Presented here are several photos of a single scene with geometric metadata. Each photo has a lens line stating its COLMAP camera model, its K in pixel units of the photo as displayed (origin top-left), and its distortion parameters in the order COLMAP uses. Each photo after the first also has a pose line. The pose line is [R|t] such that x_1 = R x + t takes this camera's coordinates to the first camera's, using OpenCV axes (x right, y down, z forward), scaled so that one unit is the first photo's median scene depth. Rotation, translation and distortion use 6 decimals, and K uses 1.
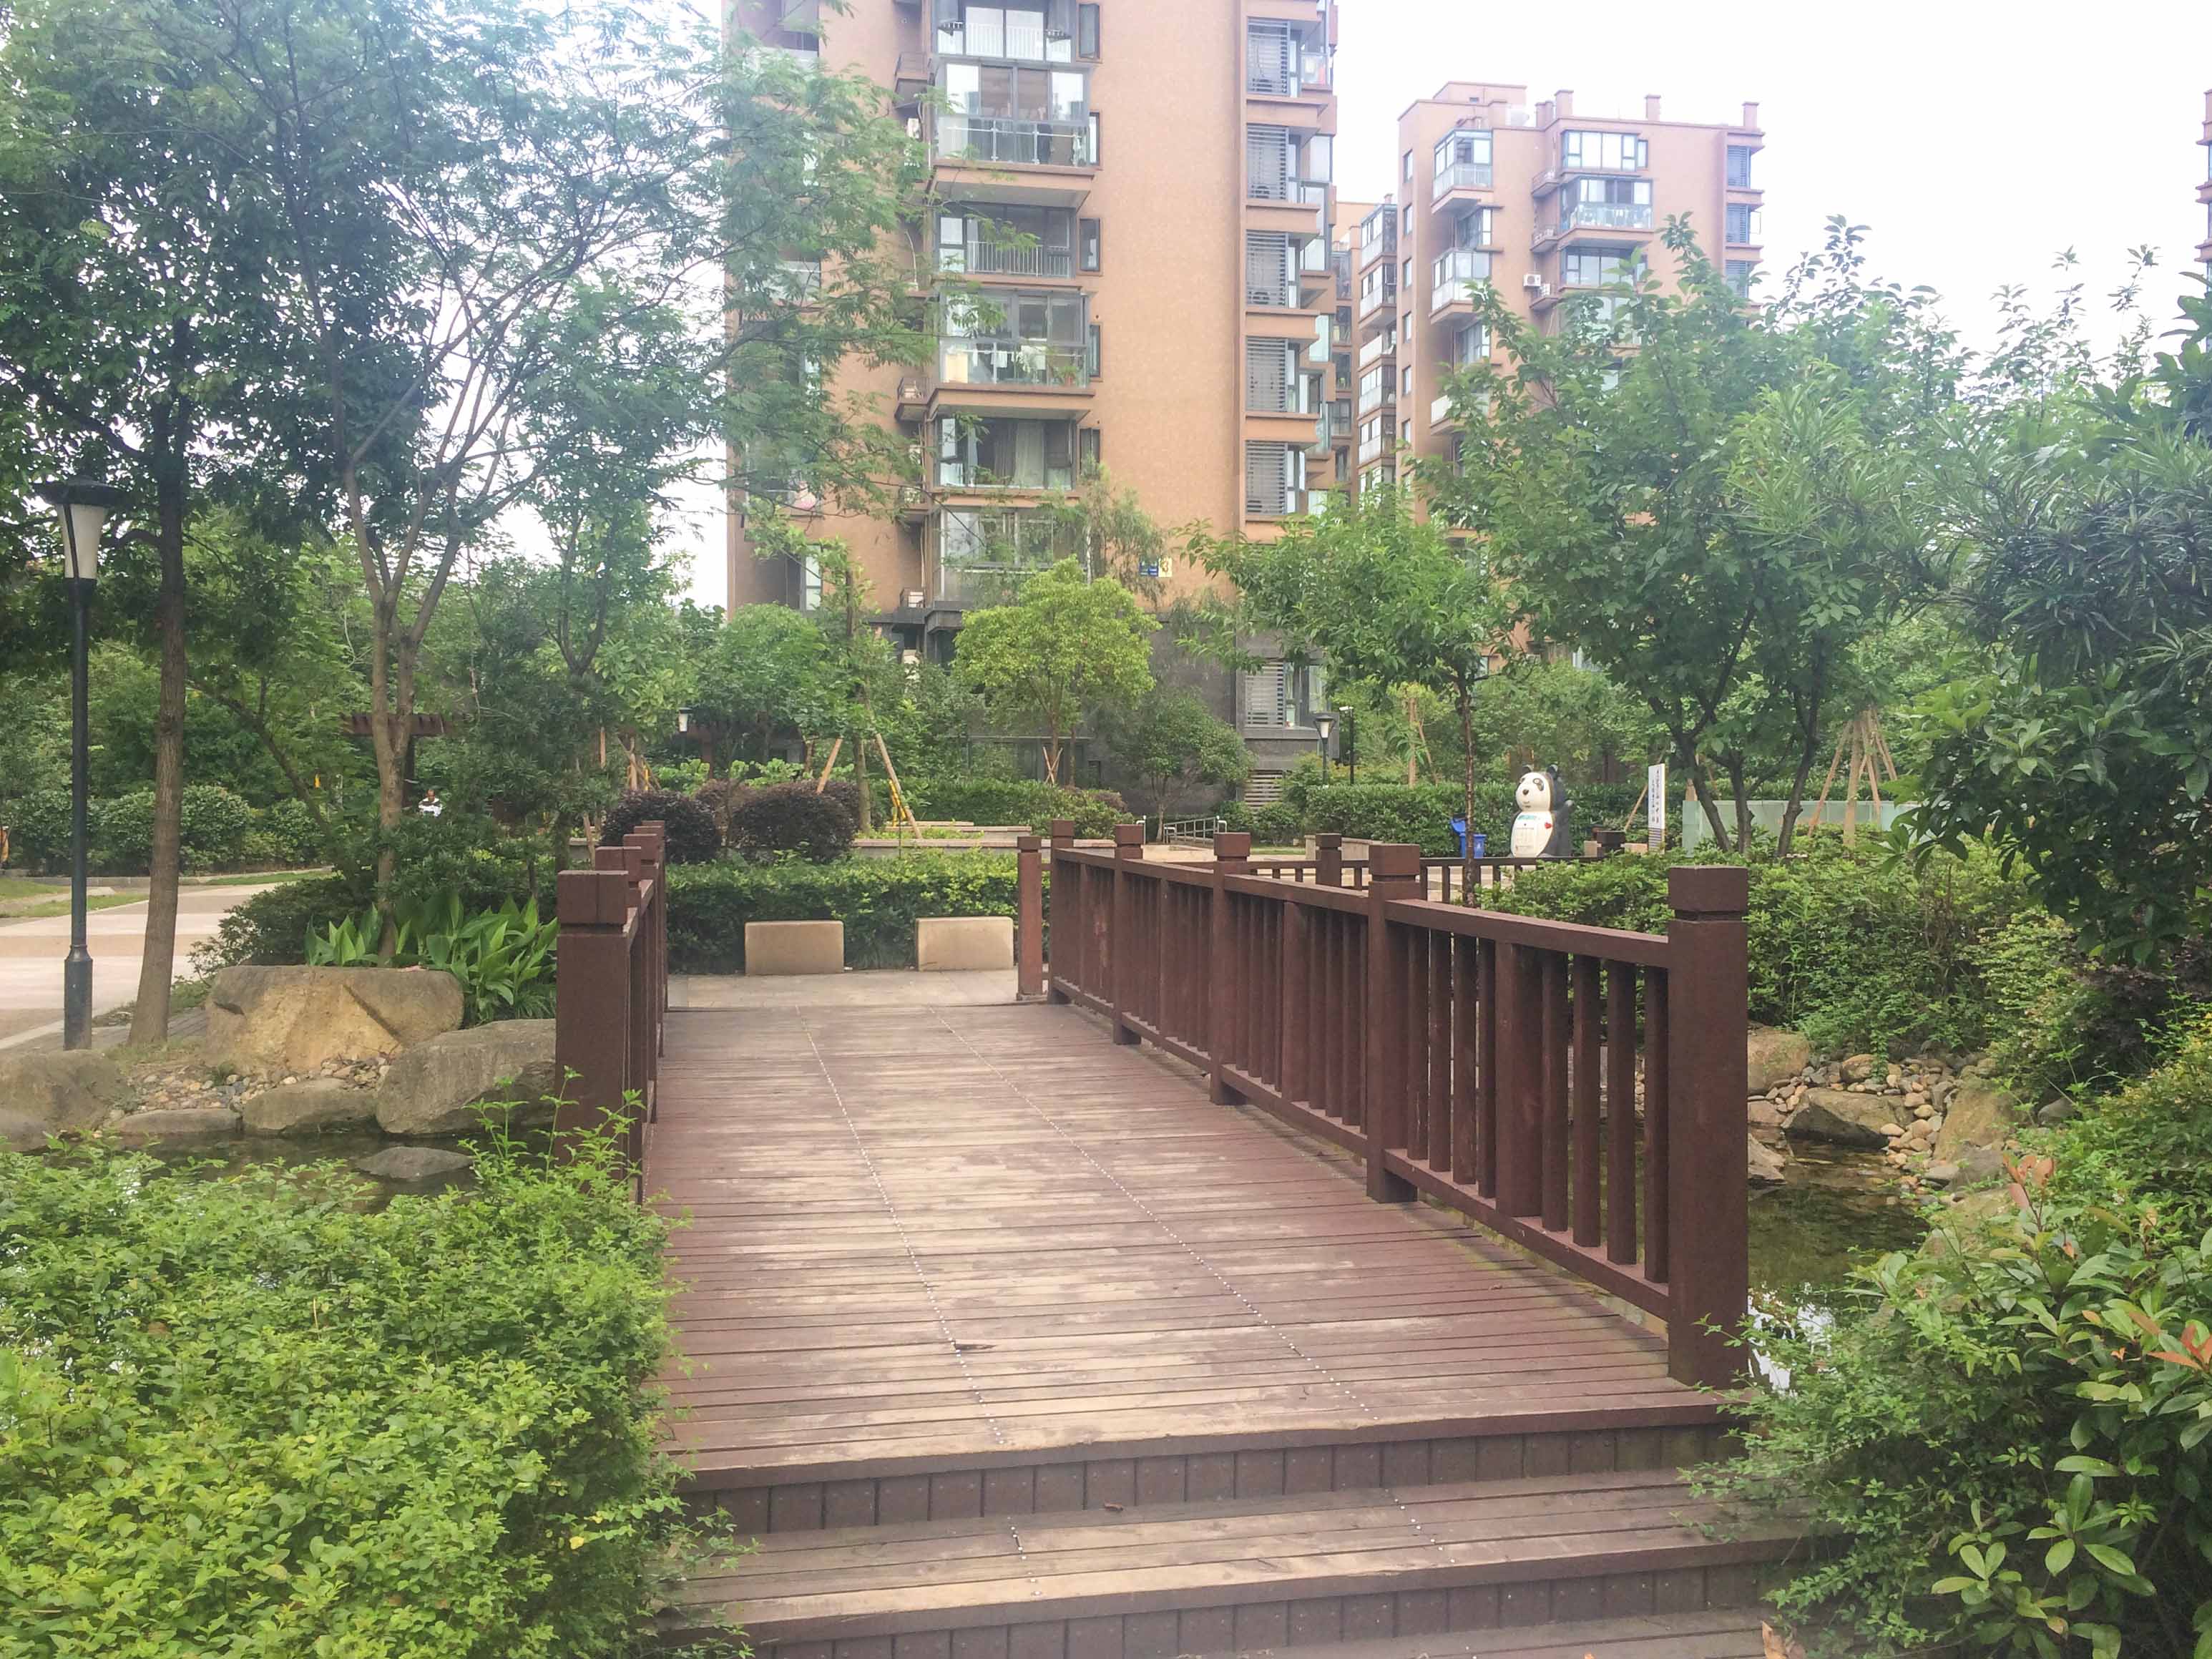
lens RADIAL K [[1902.3, 0, 1110.0], [0, 1902.3, 810.5], [0, 0, 1]] dist [0.065238, -0.099111]
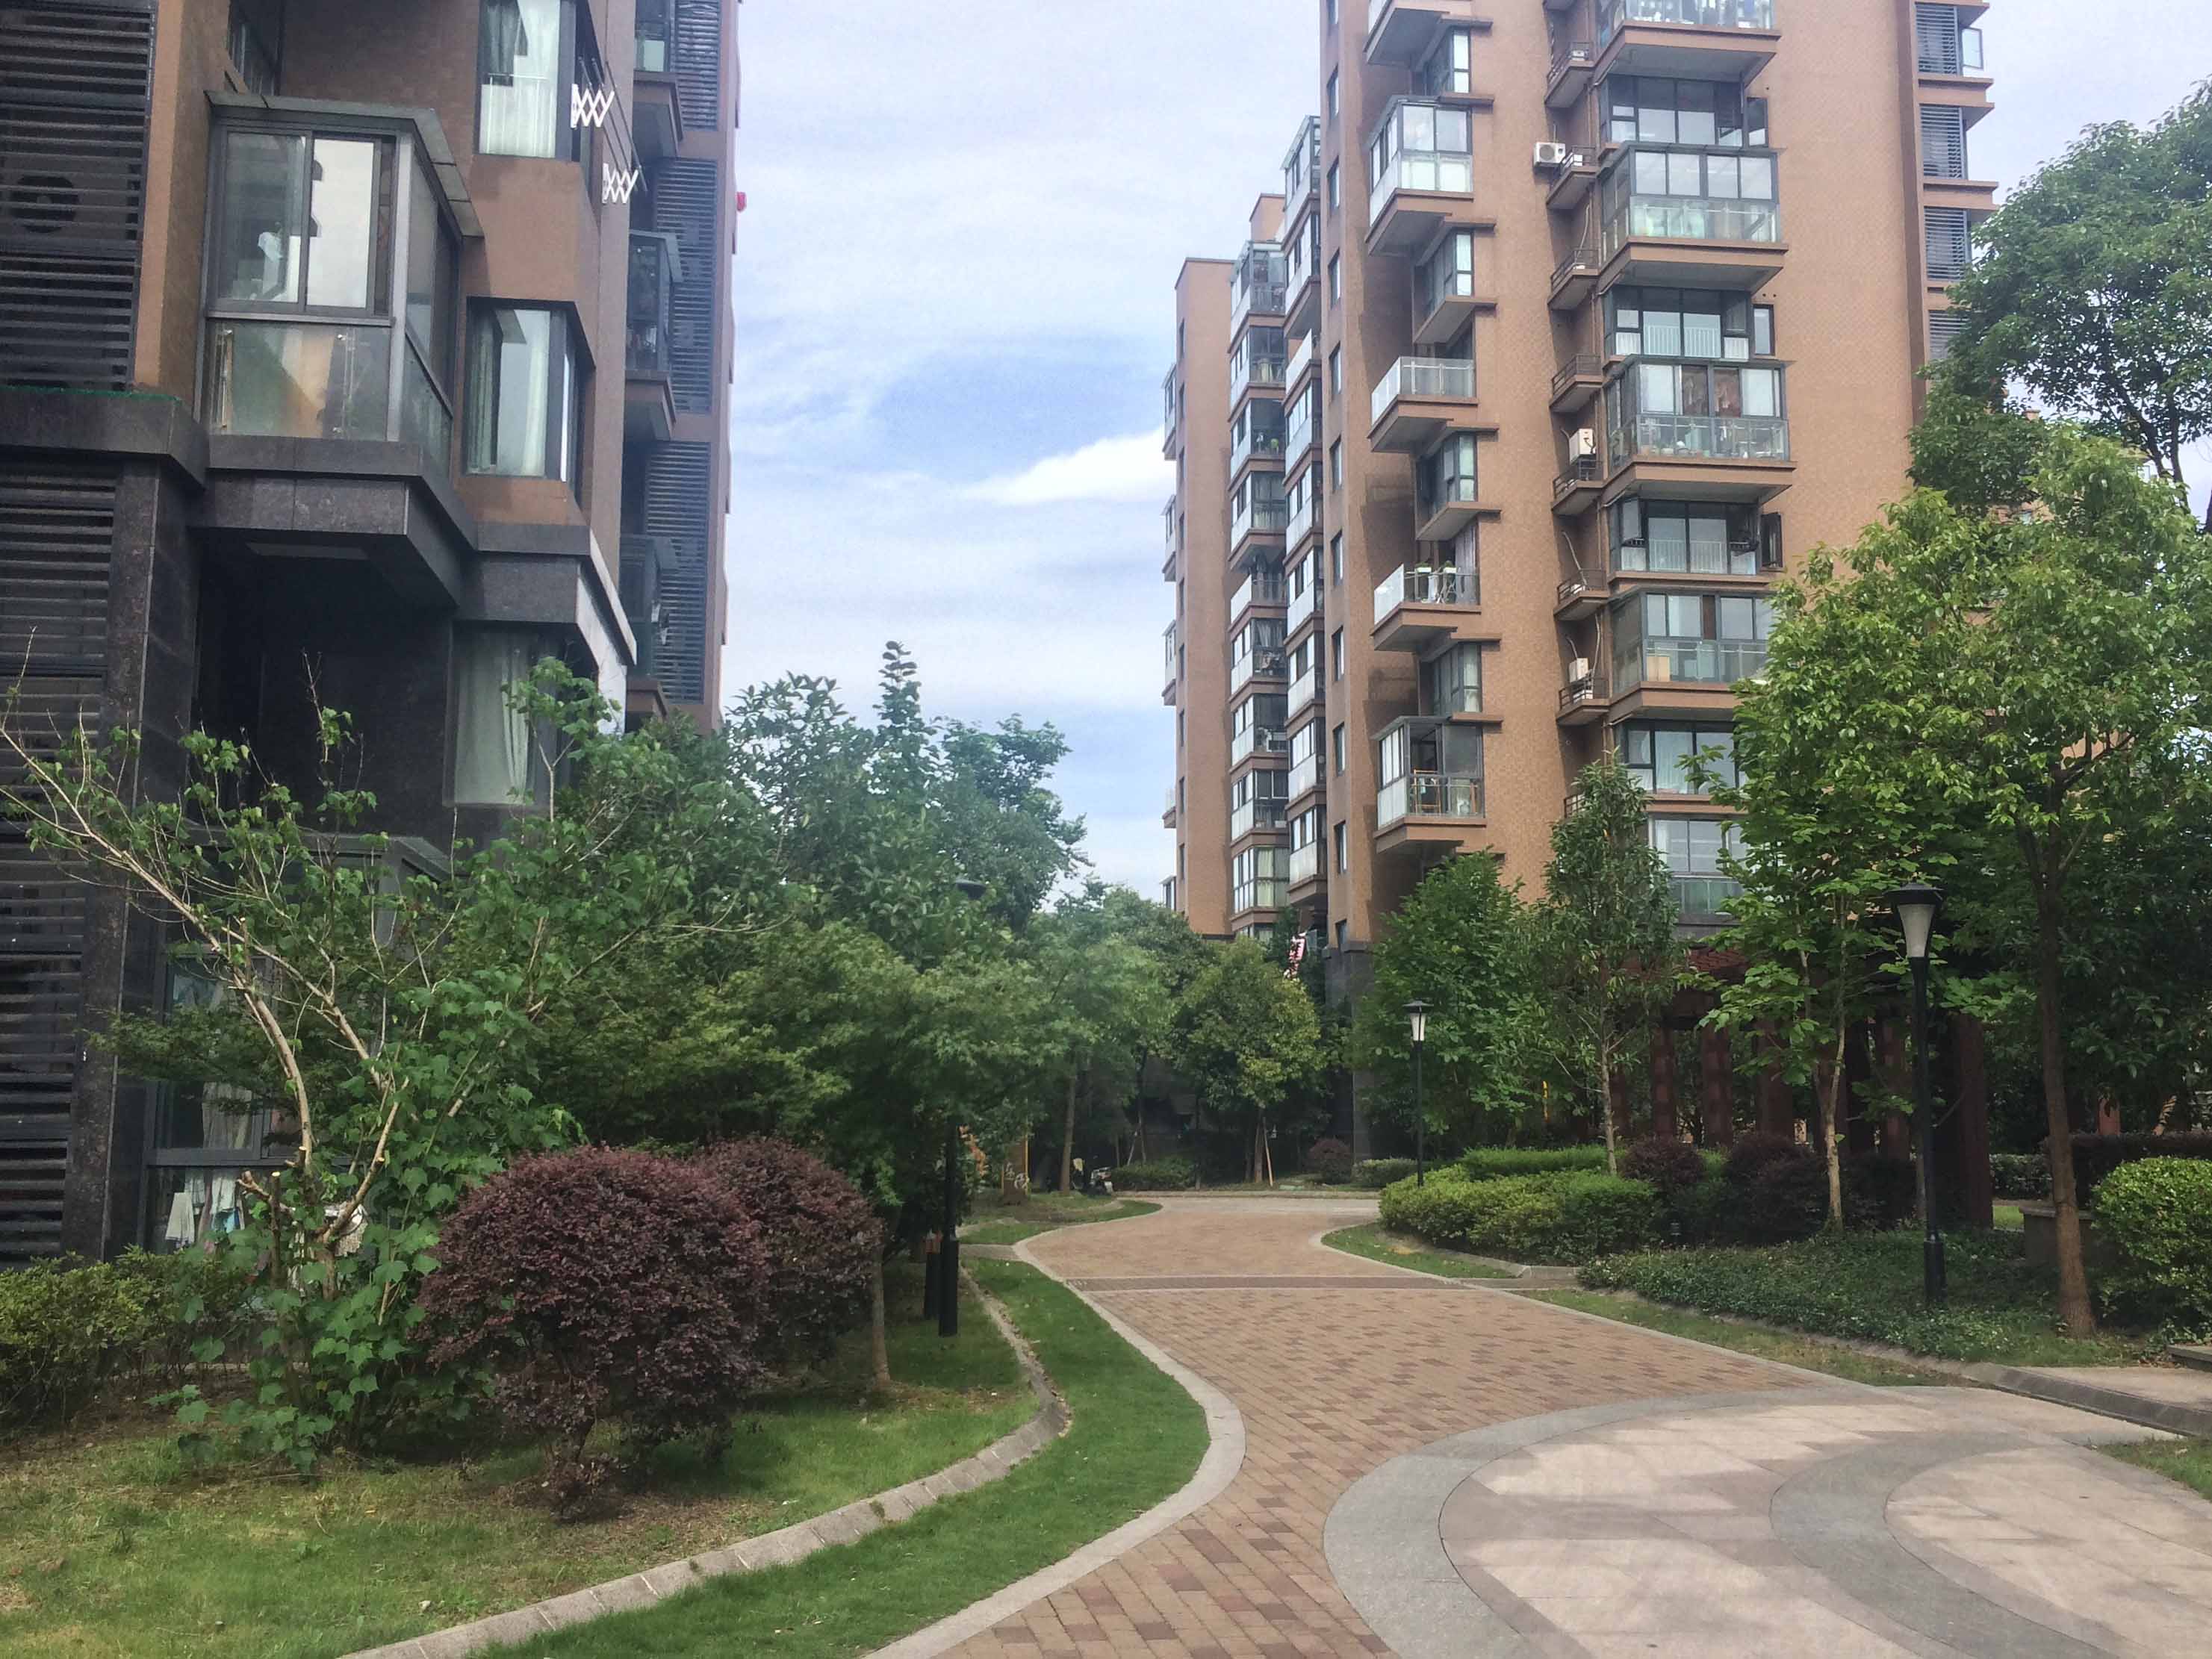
lens RADIAL K [[1902.1, 0, 1094.3], [0, 1902.1, 815.5], [0, 0, 1]] dist [0.065238, -0.099111]
pose [[0.997444, 0.000809, -0.071442, 0.133115], [-0.011446, 0.988830, -0.148608, -0.013845], [0.070524, 0.149046, 0.986312, 0.493817]]
